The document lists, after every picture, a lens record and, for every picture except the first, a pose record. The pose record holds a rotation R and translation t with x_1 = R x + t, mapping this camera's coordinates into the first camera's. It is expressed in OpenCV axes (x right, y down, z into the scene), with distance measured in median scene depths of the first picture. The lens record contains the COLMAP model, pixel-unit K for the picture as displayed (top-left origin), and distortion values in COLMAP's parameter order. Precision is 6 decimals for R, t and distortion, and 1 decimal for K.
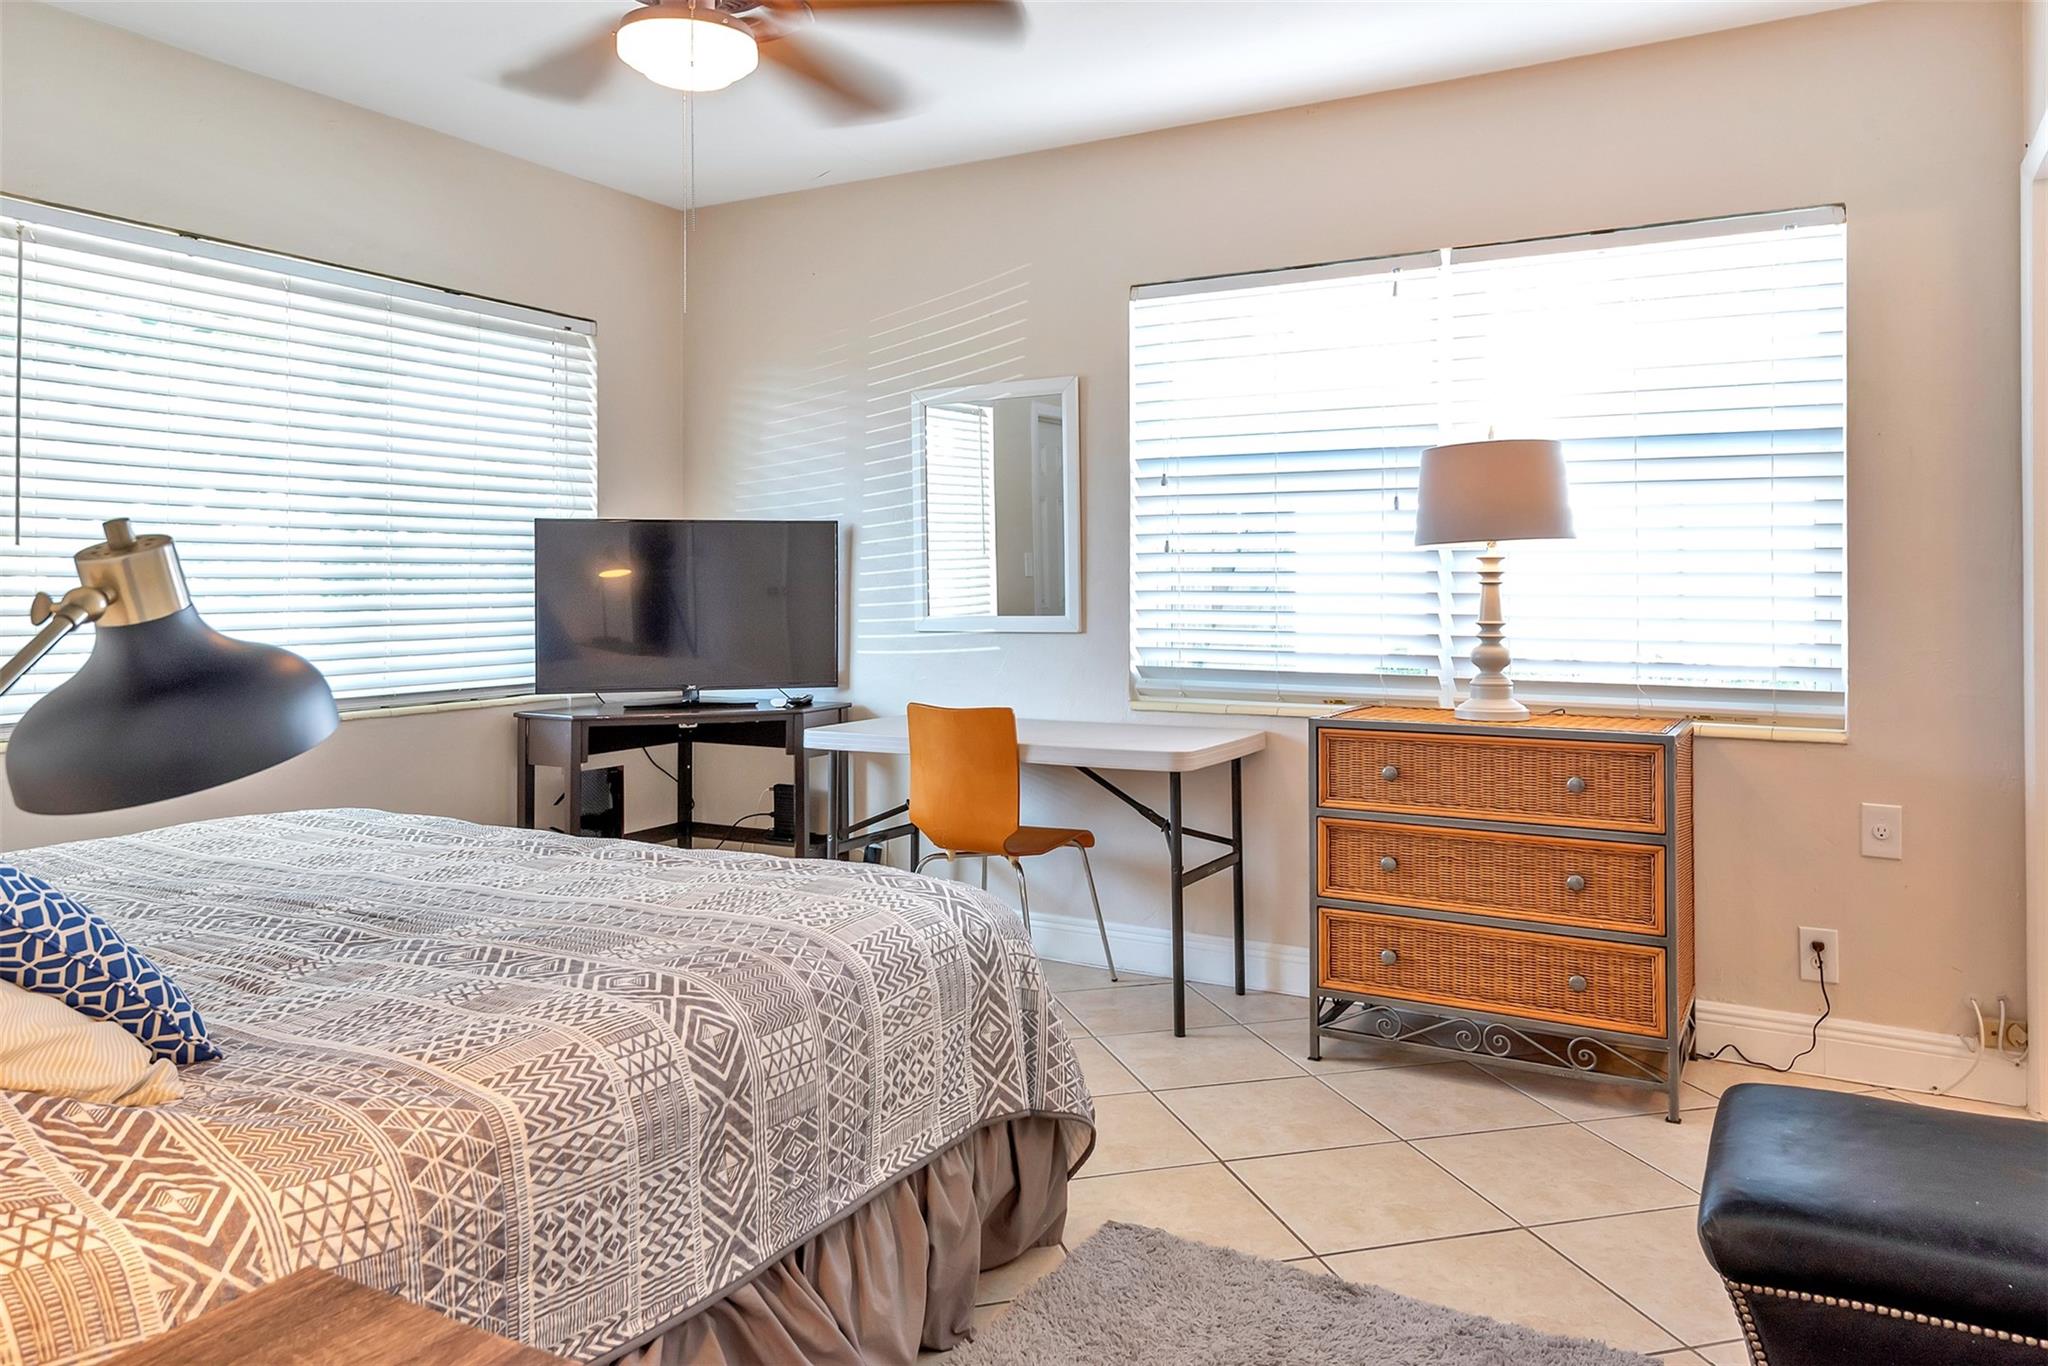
lens RADIAL K [[1415.1, 0, 1029.8], [0, 1415.1, 574.7], [0, 0, 1]] dist [0.034410, -0.001819]
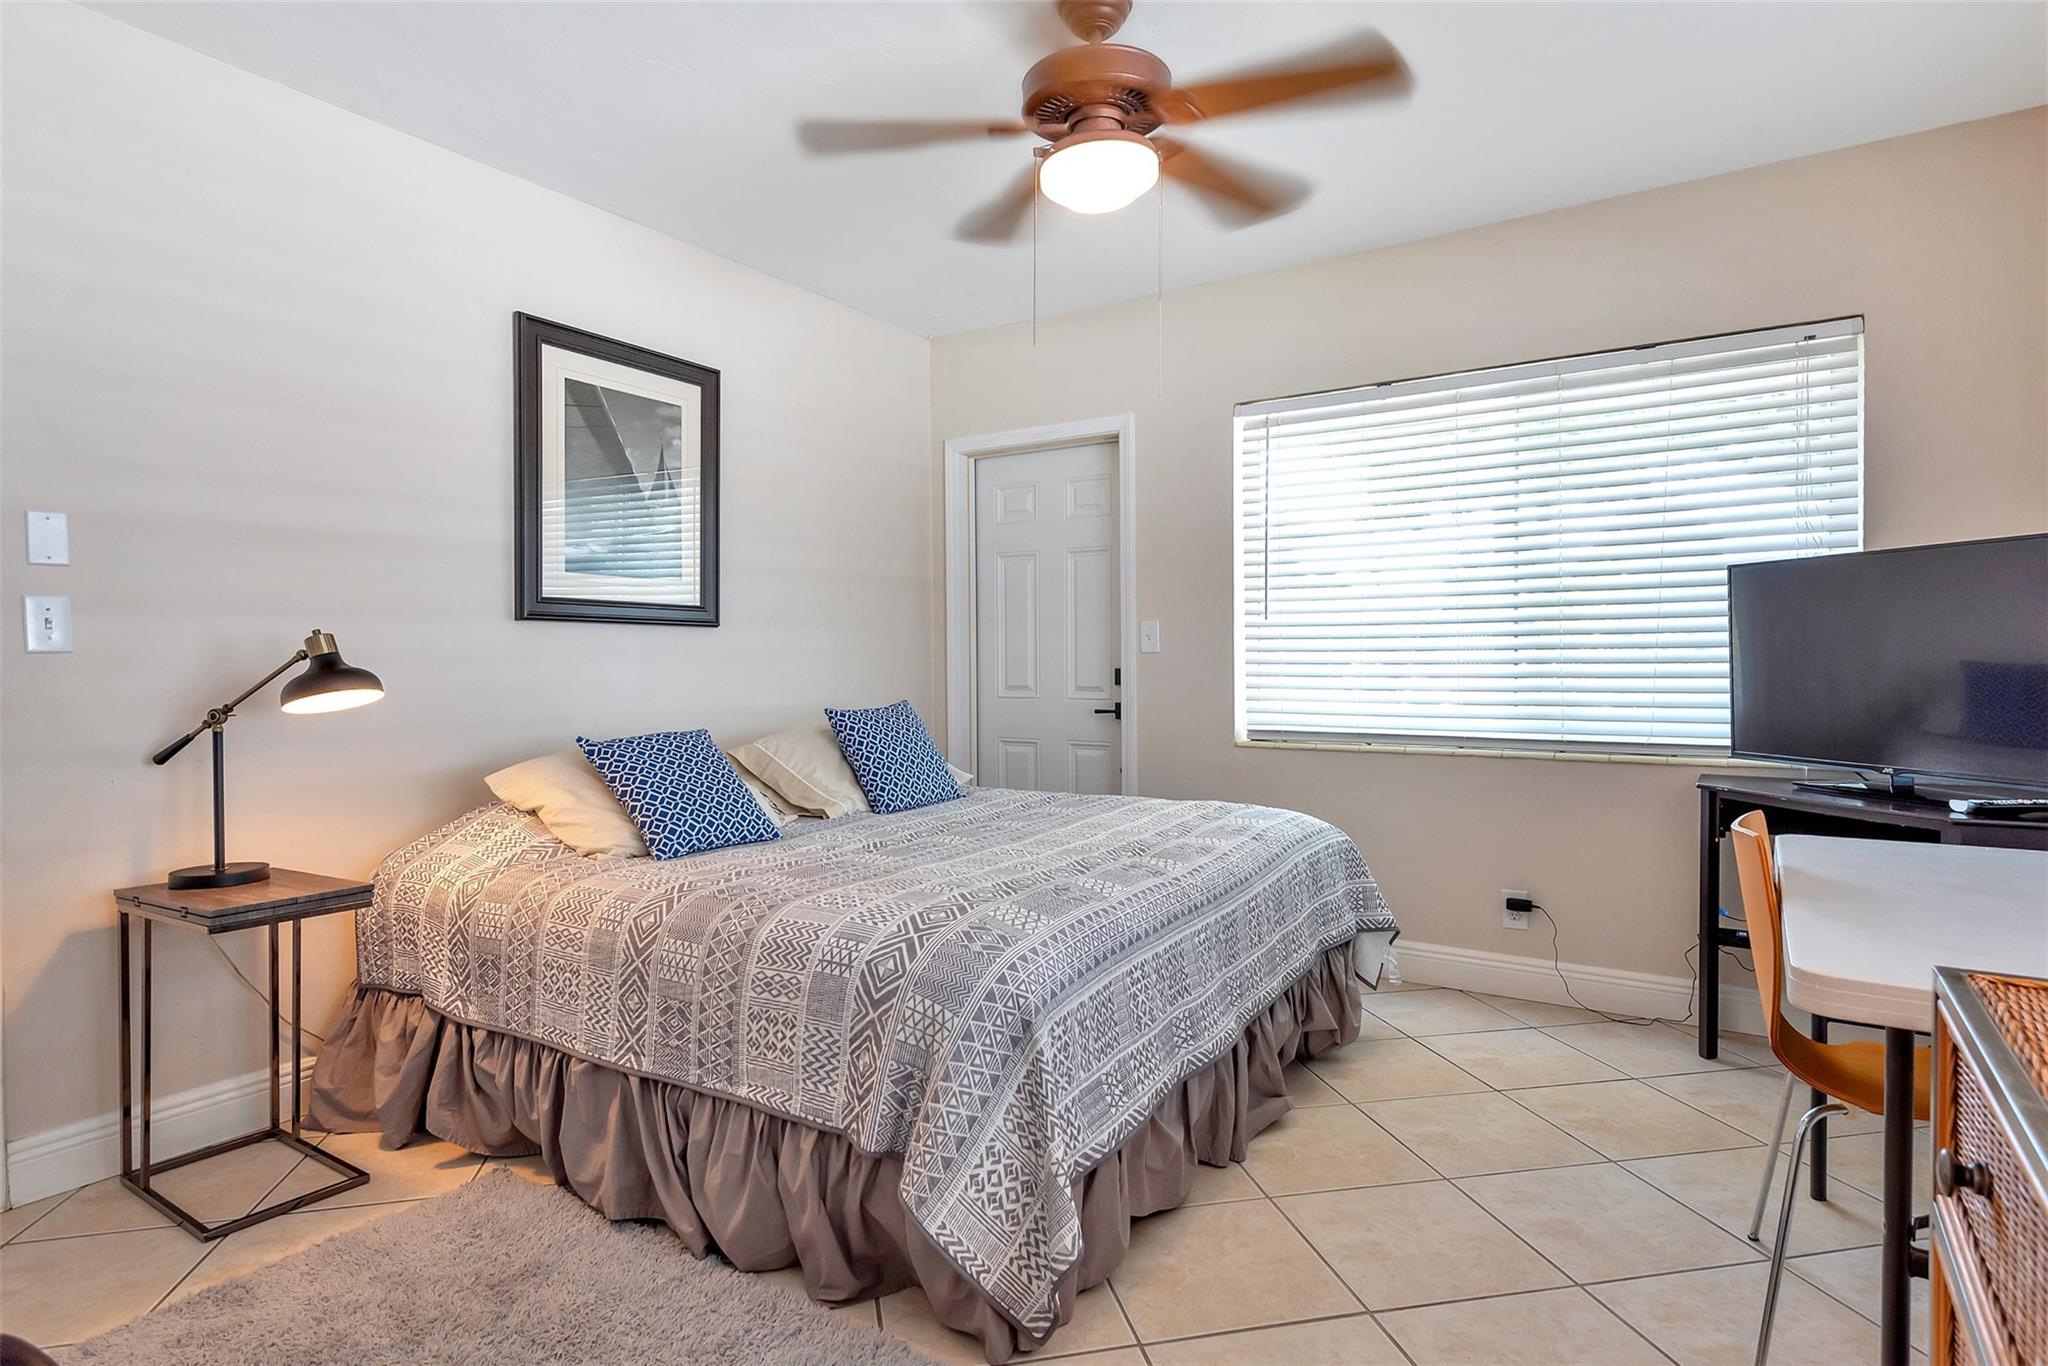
lens RADIAL K [[1140.7, 0, 1024.0], [0, 1140.7, 683.0], [0, 0, 1]] dist [-0.000498, -0.000148]
pose [[-0.054737, 0.015381, -0.998382, 0.550659], [0.019000, 0.999716, 0.014360, 0.022608], [0.998320, -0.018184, -0.055014, 0.792658]]
